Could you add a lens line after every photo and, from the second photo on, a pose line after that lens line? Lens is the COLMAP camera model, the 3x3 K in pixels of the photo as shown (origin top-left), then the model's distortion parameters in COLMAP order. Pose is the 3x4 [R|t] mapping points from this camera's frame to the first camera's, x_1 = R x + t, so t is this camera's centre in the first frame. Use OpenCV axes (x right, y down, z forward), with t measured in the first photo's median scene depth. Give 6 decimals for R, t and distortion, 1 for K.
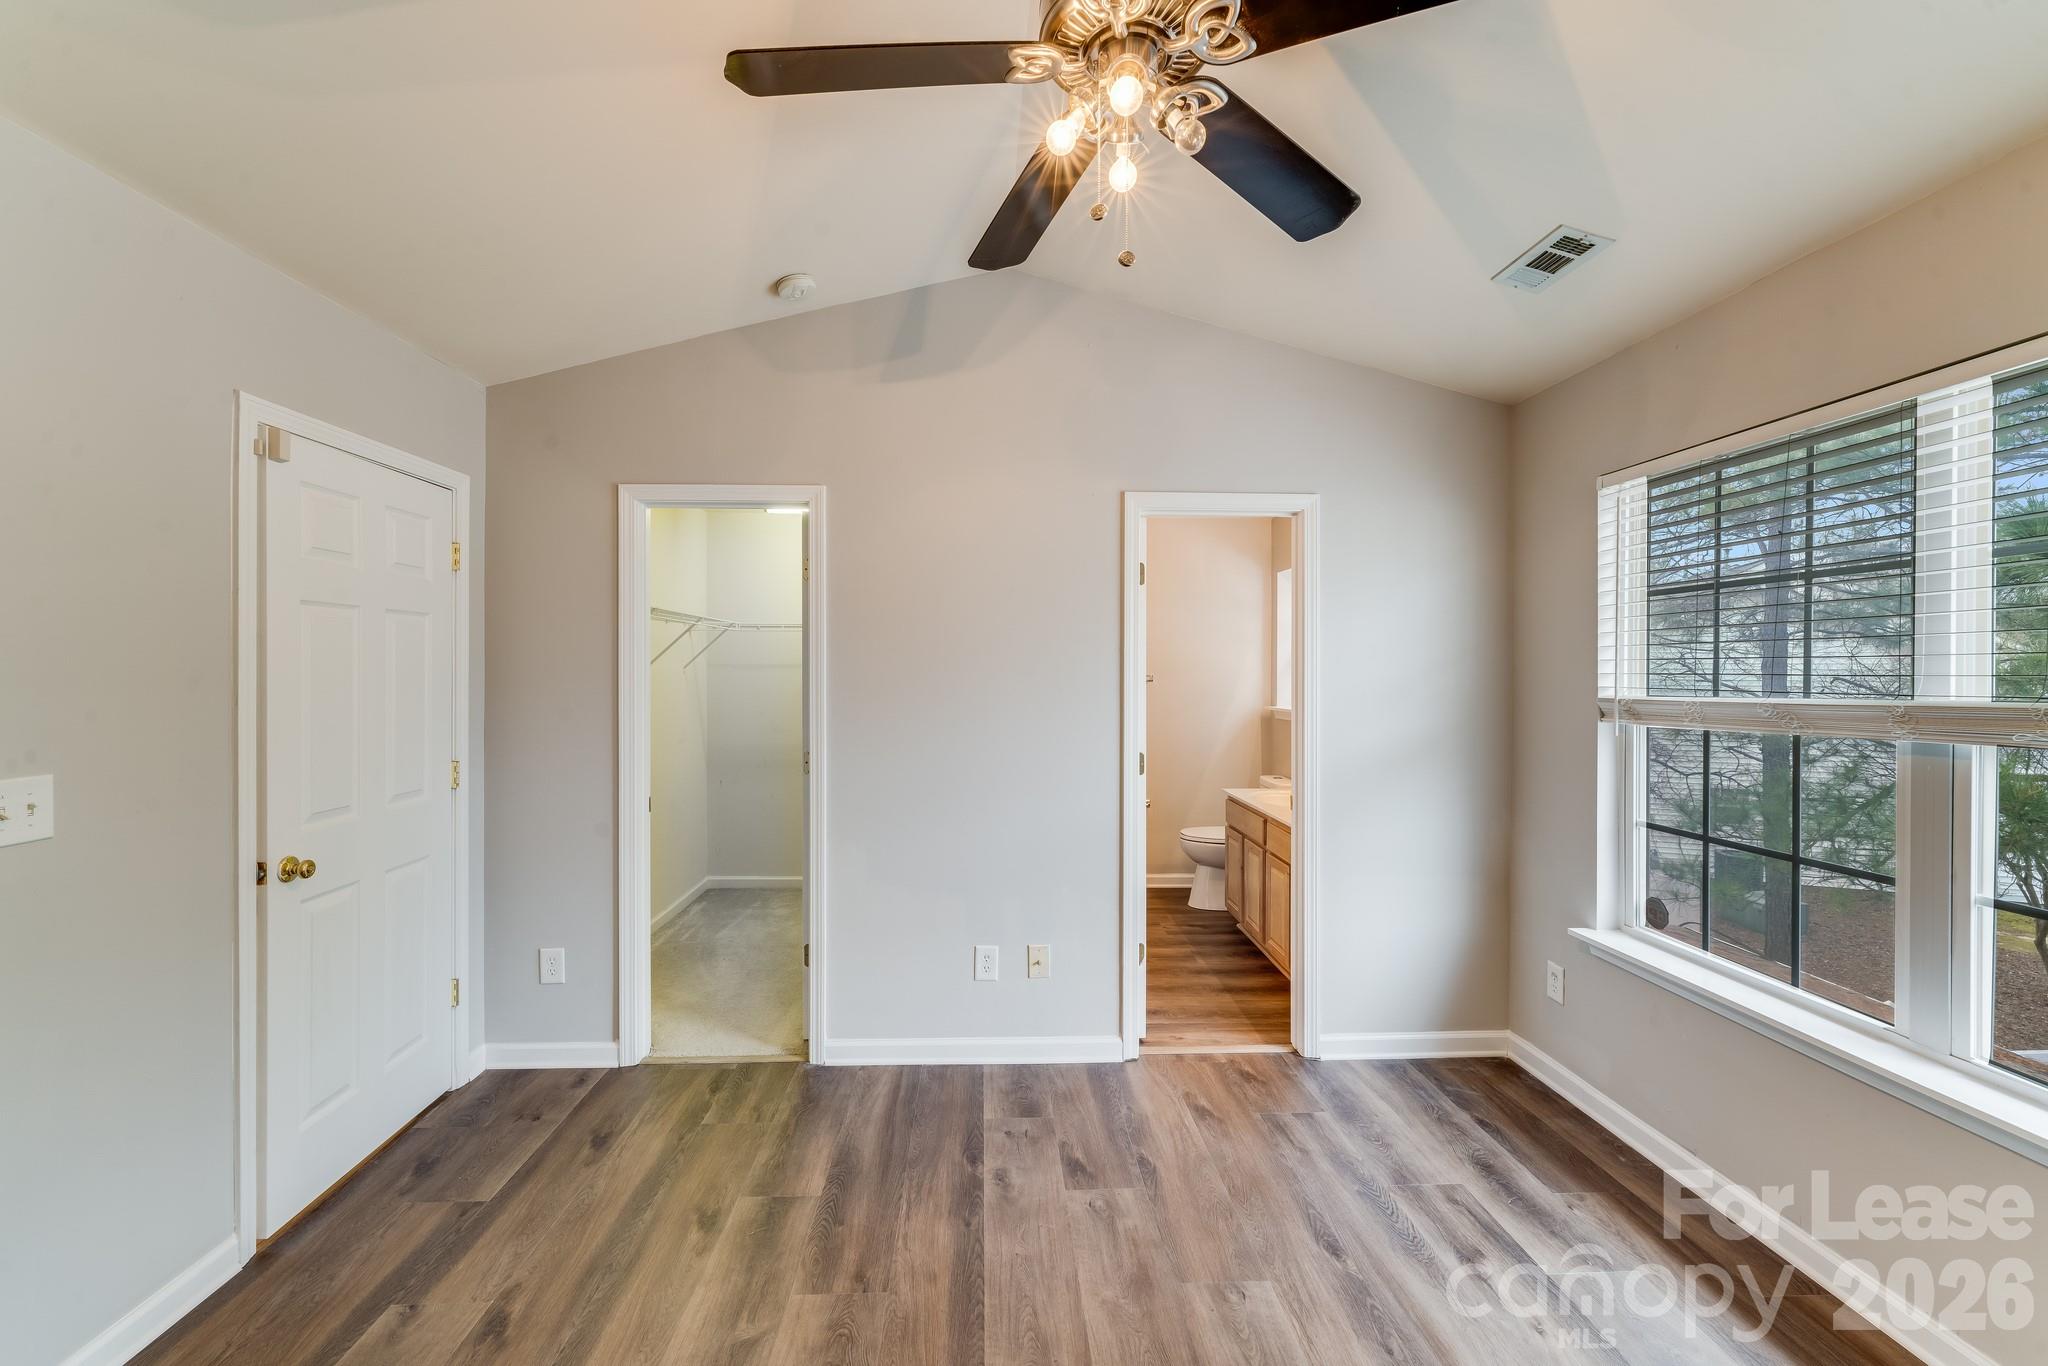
lens RADIAL K [[828.0, 0, 1018.5], [0, 828.0, 685.4], [0, 0, 1]] dist [-0.000025, -0.000611]
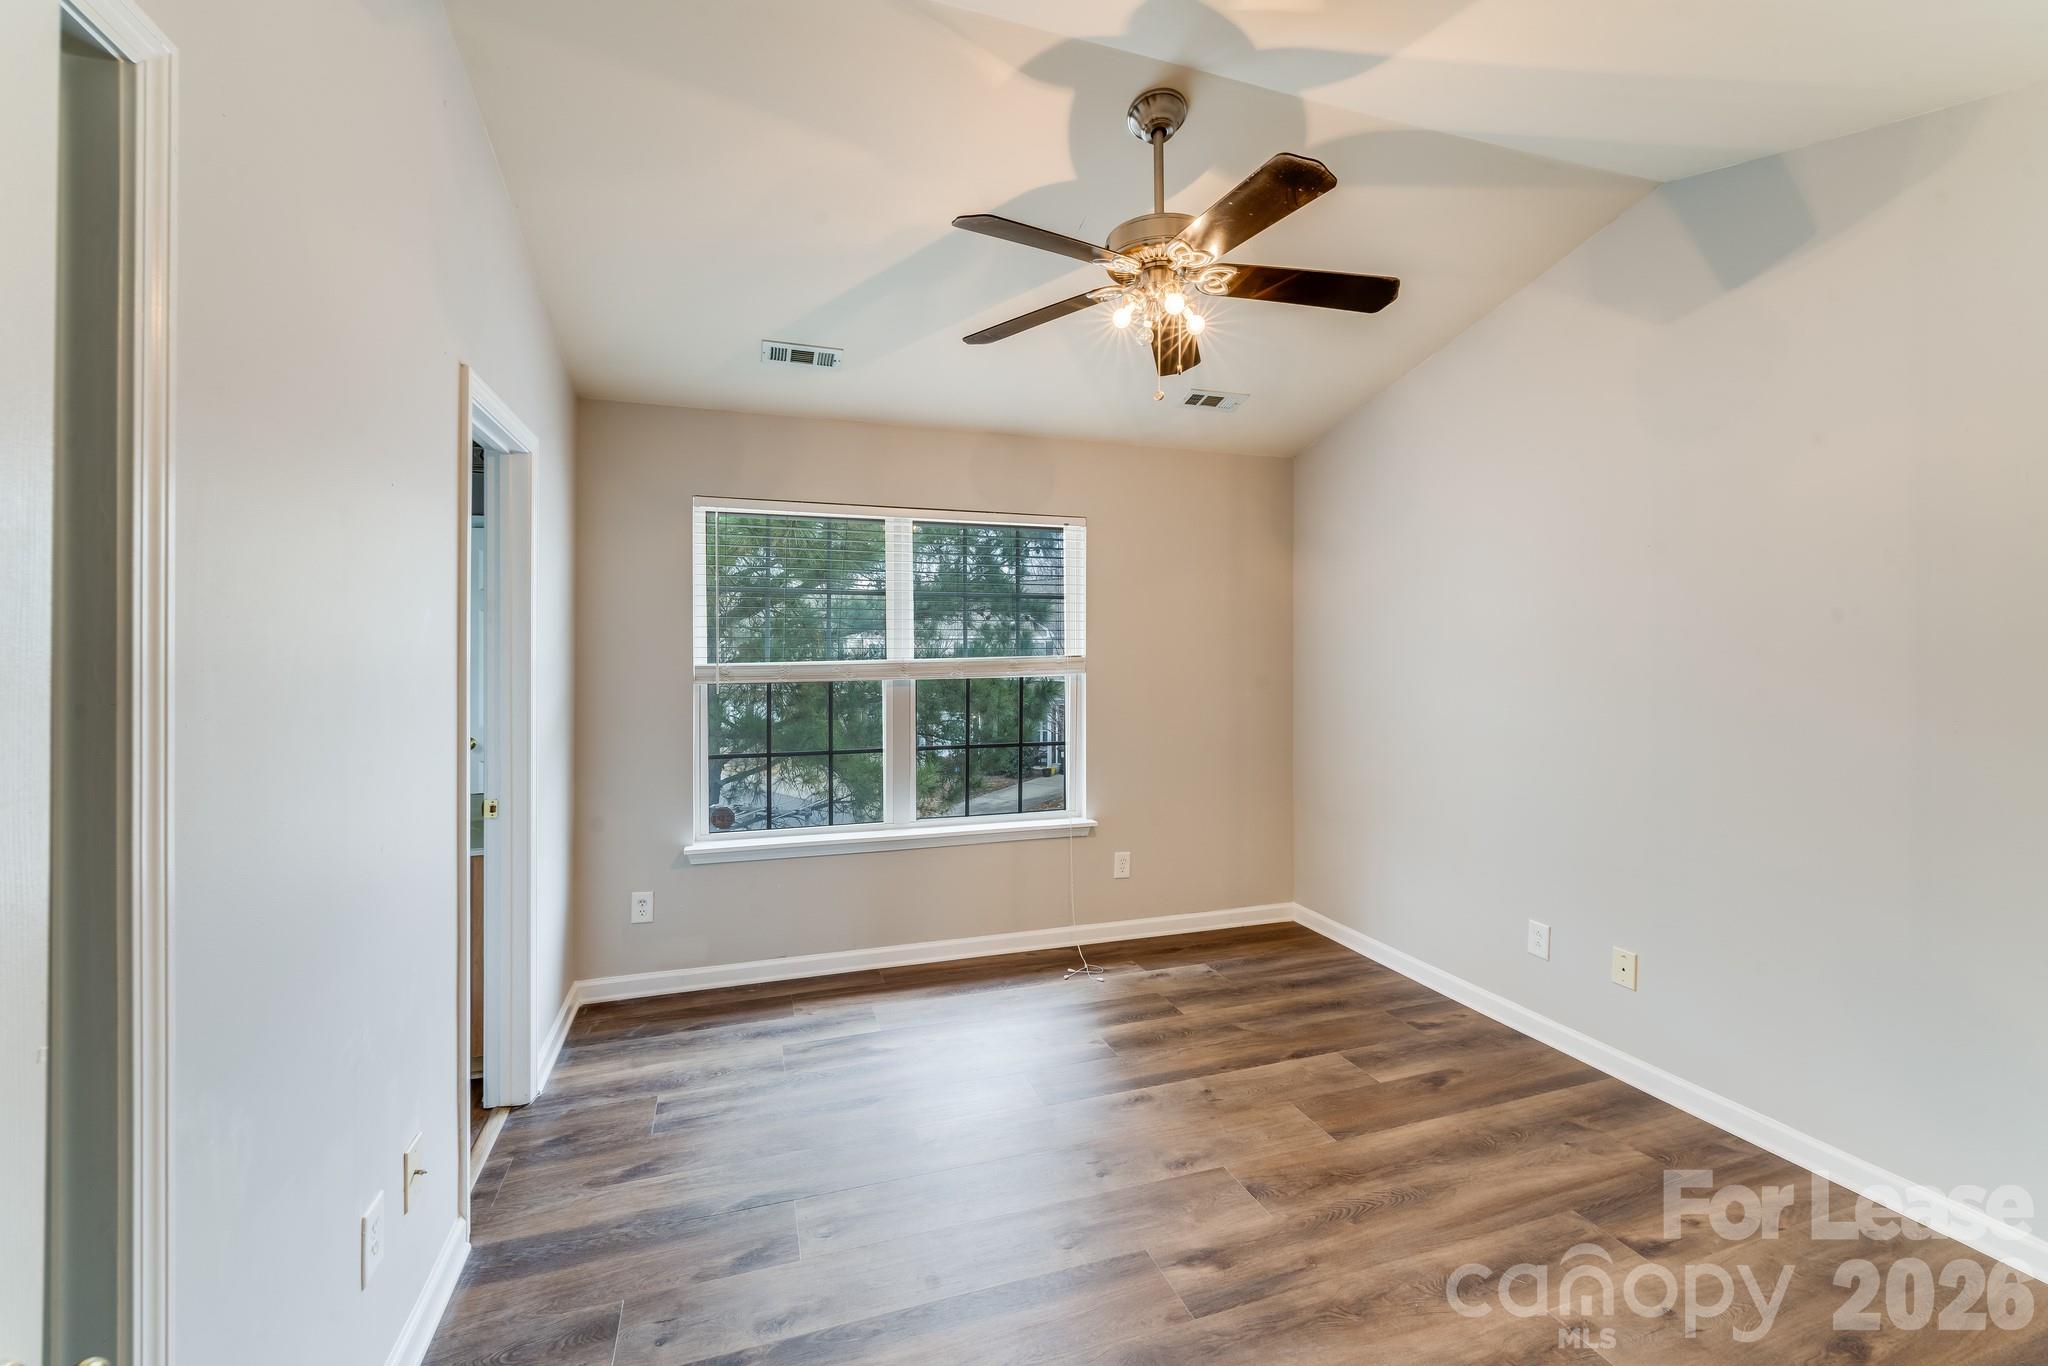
lens RADIAL K [[838.2, 0, 1015.0], [0, 838.2, 653.5], [0, 0, 1]] dist [-0.001179, -0.000660]
pose [[-0.272627, -0.007834, 0.962088, -0.710765], [0.014350, 0.999823, 0.012207, -0.015205], [-0.962013, 0.017134, -0.272466, 0.874081]]
